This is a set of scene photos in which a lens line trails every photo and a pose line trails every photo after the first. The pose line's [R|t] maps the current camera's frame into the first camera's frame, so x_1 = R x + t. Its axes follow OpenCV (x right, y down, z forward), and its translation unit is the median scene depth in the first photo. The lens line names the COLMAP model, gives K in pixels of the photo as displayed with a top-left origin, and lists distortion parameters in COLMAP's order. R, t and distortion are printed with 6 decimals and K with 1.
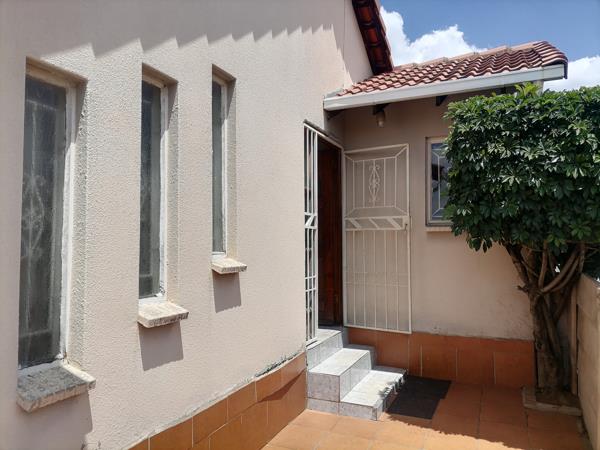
lens RADIAL K [[451.2, 0, 301.5], [0, 451.2, 228.5], [0, 0, 1]] dist [0.032187, -0.008626]
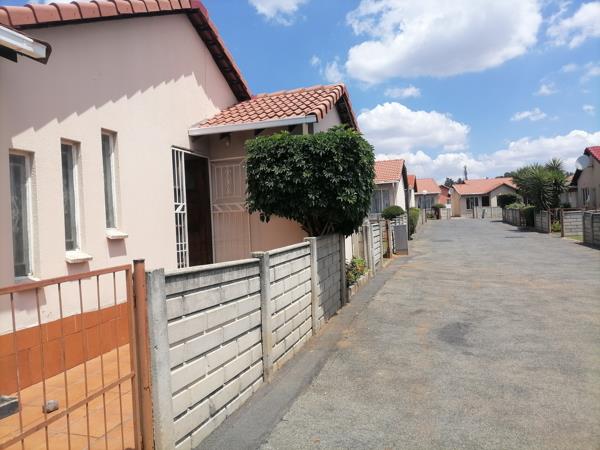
lens RADIAL K [[451.2, 0, 301.5], [0, 451.2, 228.5], [0, 0, 1]] dist [0.032187, -0.008626]
pose [[0.992327, -0.039944, 0.117010, 0.361134], [0.034758, 0.998335, 0.046031, -0.004481], [-0.118654, -0.041611, 0.992063, -0.909515]]
